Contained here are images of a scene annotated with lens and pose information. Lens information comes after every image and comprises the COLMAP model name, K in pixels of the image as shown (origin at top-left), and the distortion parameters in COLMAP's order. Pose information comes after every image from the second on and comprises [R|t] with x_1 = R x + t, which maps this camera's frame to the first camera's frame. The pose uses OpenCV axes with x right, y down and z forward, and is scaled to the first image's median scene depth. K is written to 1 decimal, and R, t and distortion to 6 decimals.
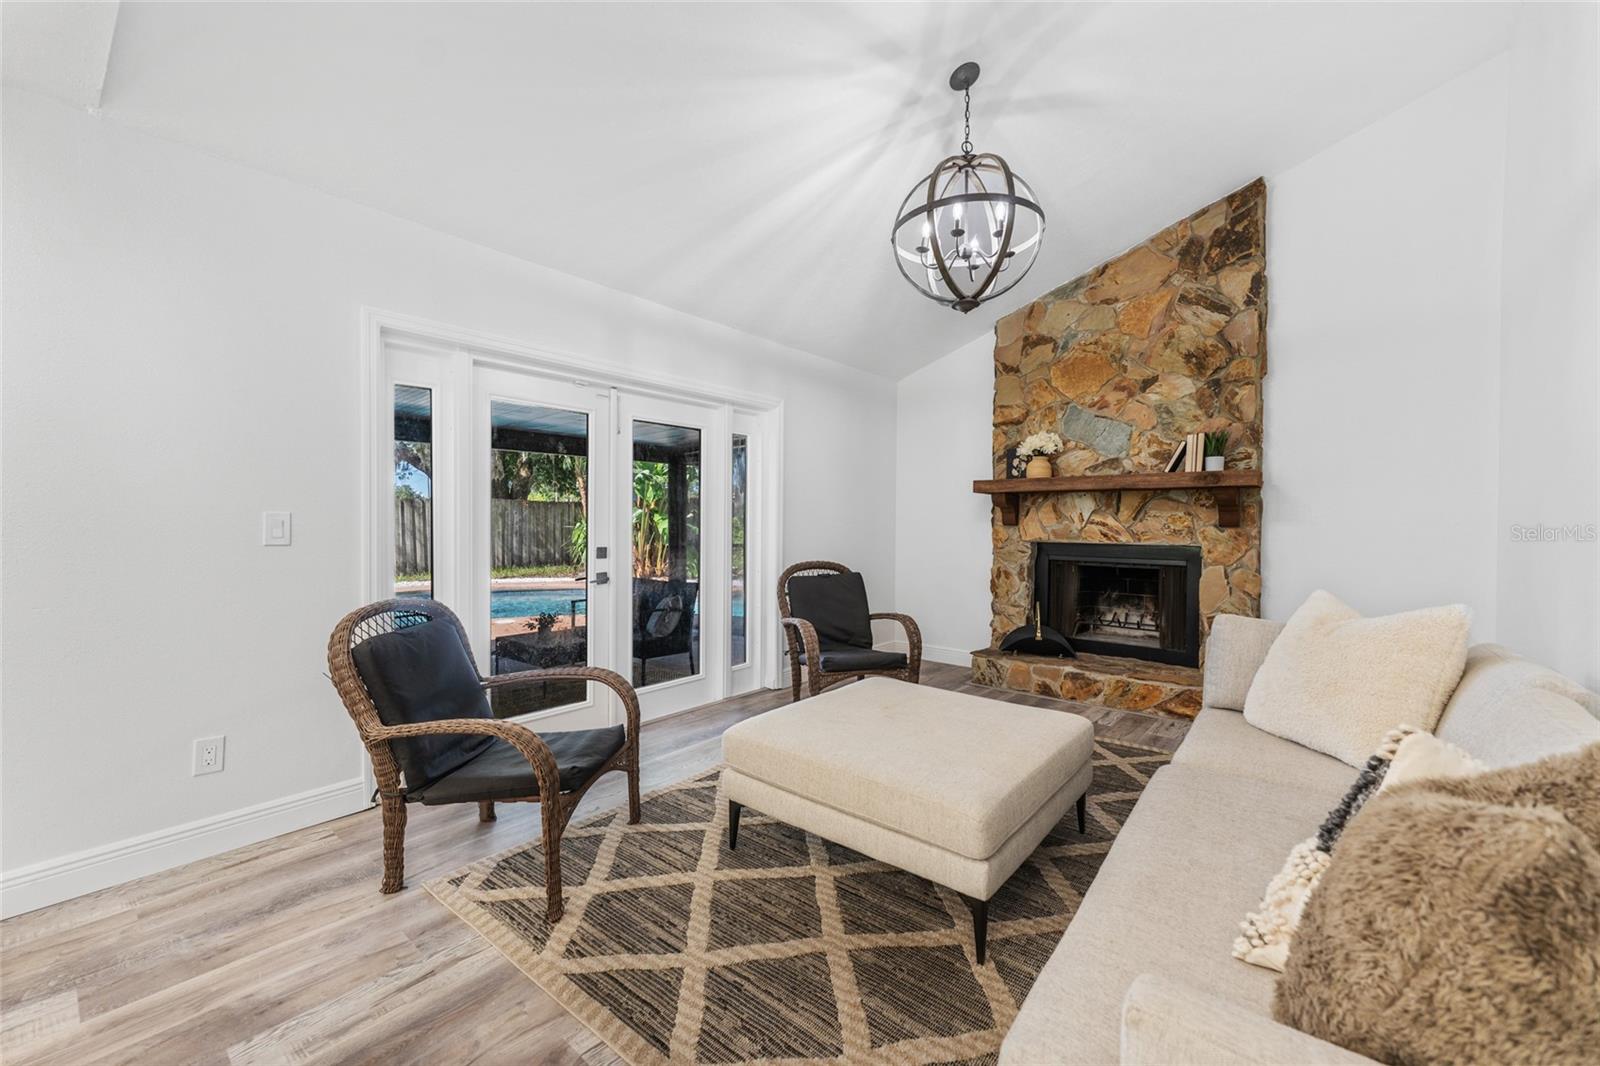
lens RADIAL K [[644.6, 0, 794.7], [0, 644.6, 528.1], [0, 0, 1]] dist [0.002708, 0.000322]
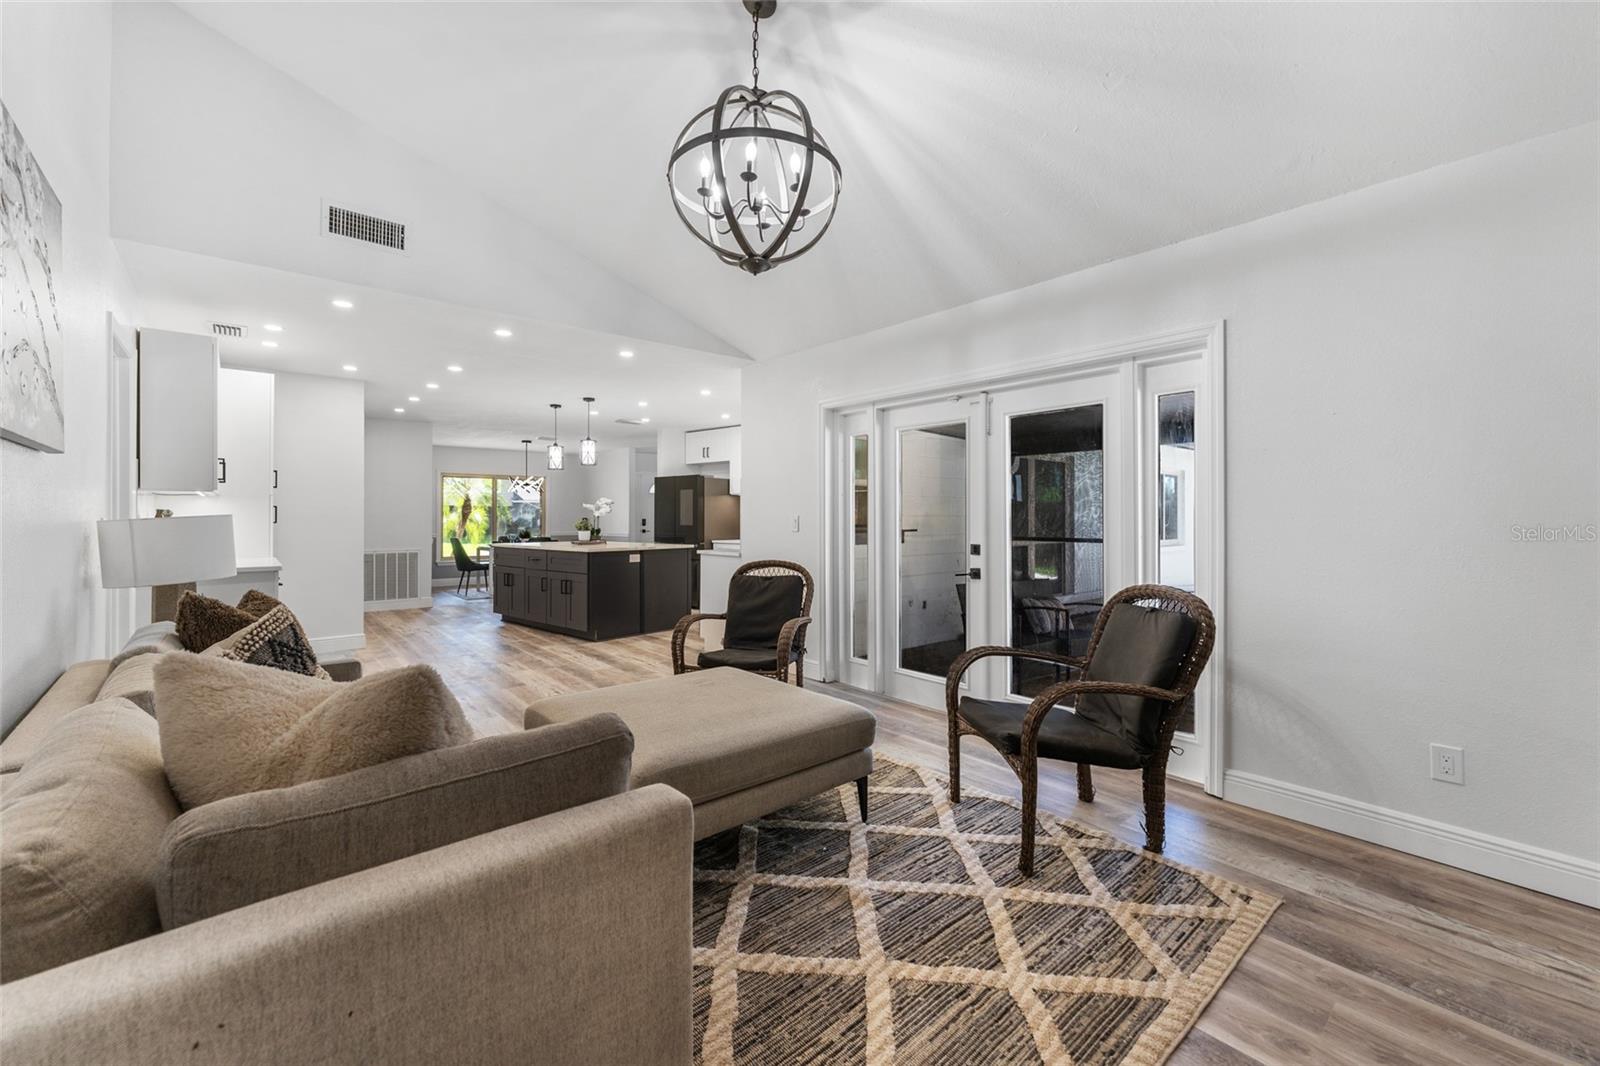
lens RADIAL K [[649.5, 0, 795.2], [0, 649.5, 515.4], [0, 0, 1]] dist [0.000787, 0.000596]
pose [[-0.167271, -0.008785, -0.985872, 0.687969], [-0.011401, 0.999911, -0.006976, -0.006500], [0.985845, 0.010073, -0.167356, 0.749963]]
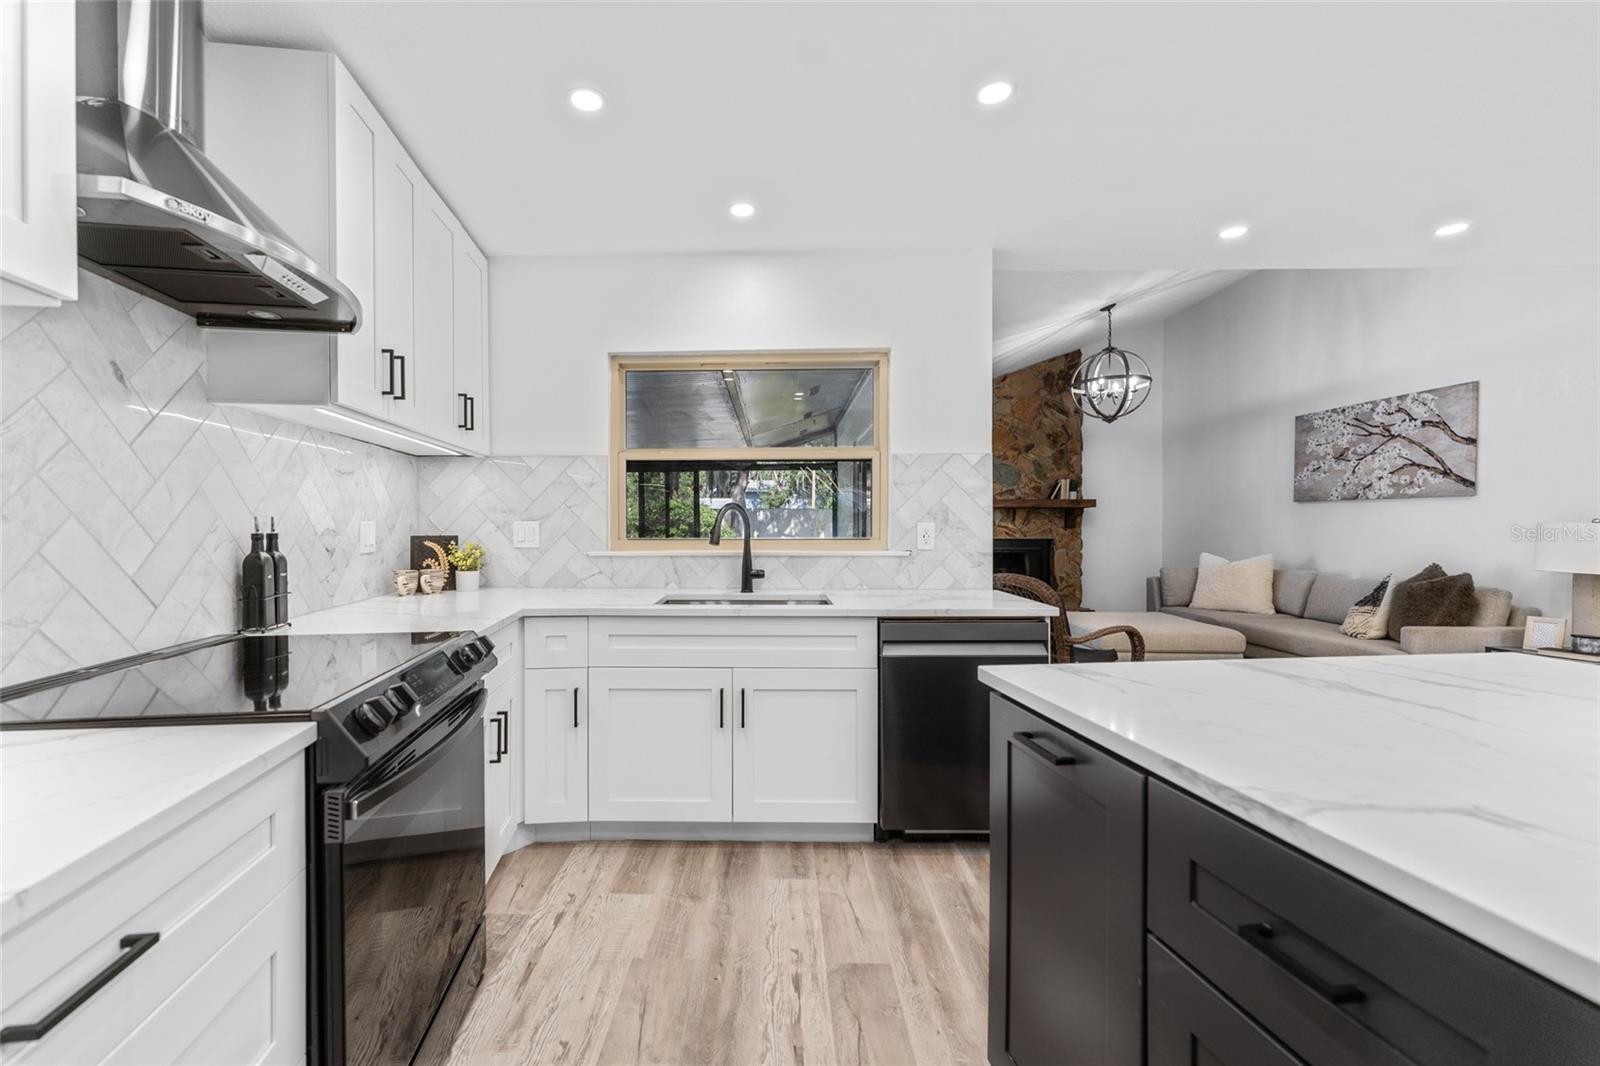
lens RADIAL K [[660.1, 0, 752.1], [0, 660.1, 532.8], [0, 0, 1]] dist [0.000981, 0.000723]
pose [[0.790959, -0.012116, 0.611749, -1.192183], [0.012076, 0.999918, 0.004190, -0.007212], [-0.611750, 0.004073, 0.791041, 0.028753]]
